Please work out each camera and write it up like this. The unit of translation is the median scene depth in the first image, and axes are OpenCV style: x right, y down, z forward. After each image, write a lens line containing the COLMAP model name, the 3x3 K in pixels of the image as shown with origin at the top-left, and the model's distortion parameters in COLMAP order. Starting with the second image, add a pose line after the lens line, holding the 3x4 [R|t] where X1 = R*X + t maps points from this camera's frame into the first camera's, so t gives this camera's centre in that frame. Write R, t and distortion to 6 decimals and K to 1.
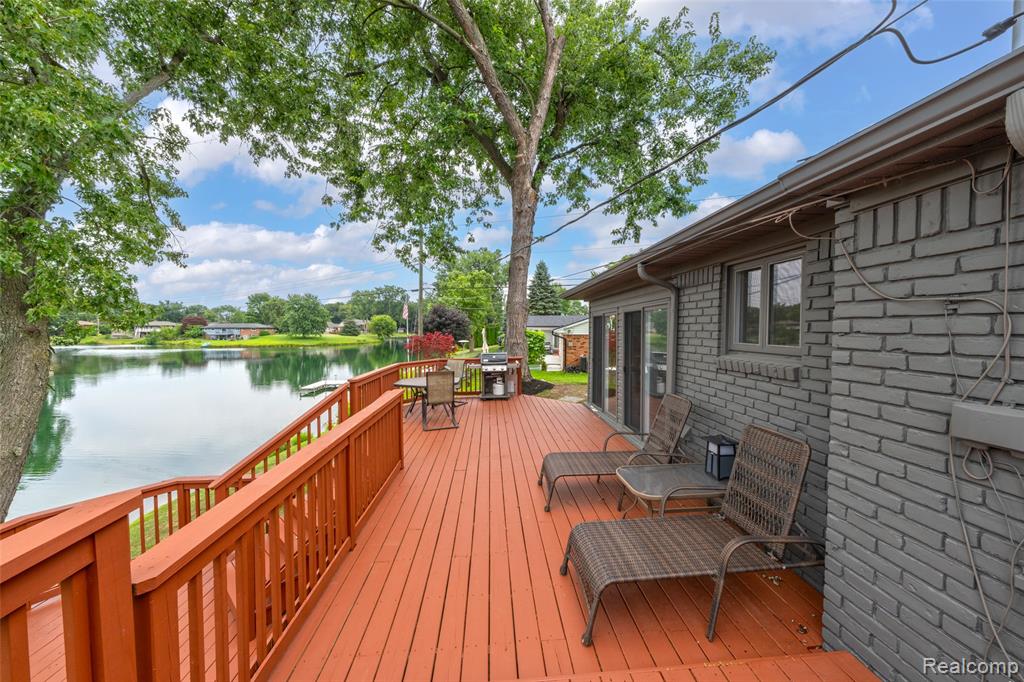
lens RADIAL K [[342.2, 0, 512.0], [0, 342.2, 341.0], [0, 0, 1]] dist [0.000255, 0.000005]
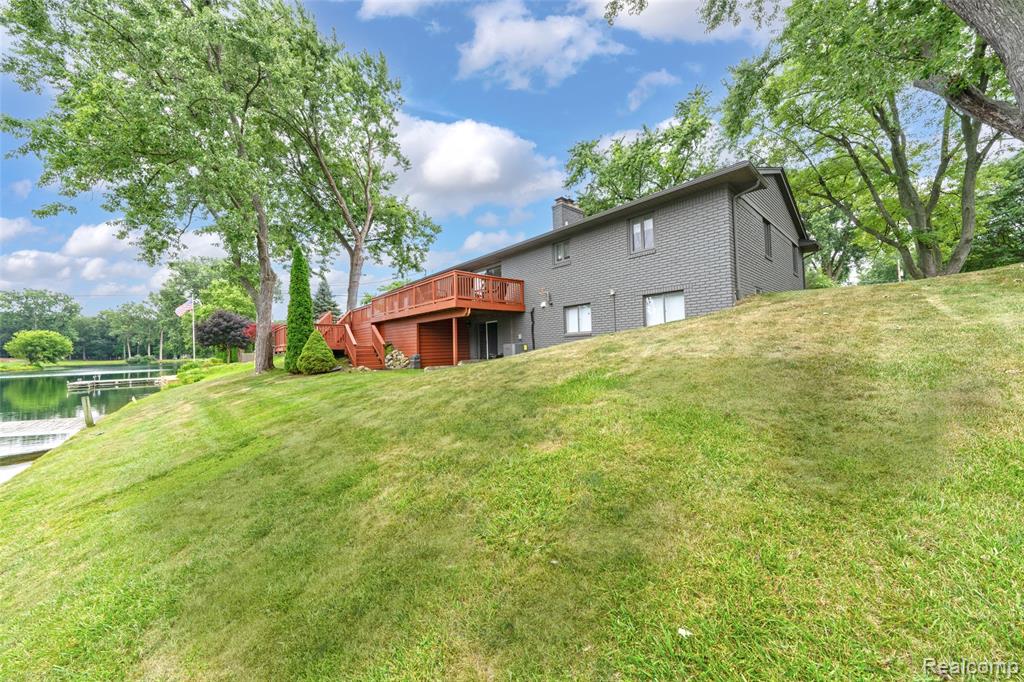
lens RADIAL K [[342.2, 0, 512.0], [0, 342.2, 341.0], [0, 0, 1]] dist [0.000255, 0.000005]
pose [[0.803016, -0.004647, 0.595940, -0.527426], [0.045134, 0.997572, -0.053039, 0.358498], [-0.594247, 0.069488, 0.801276, -1.573190]]
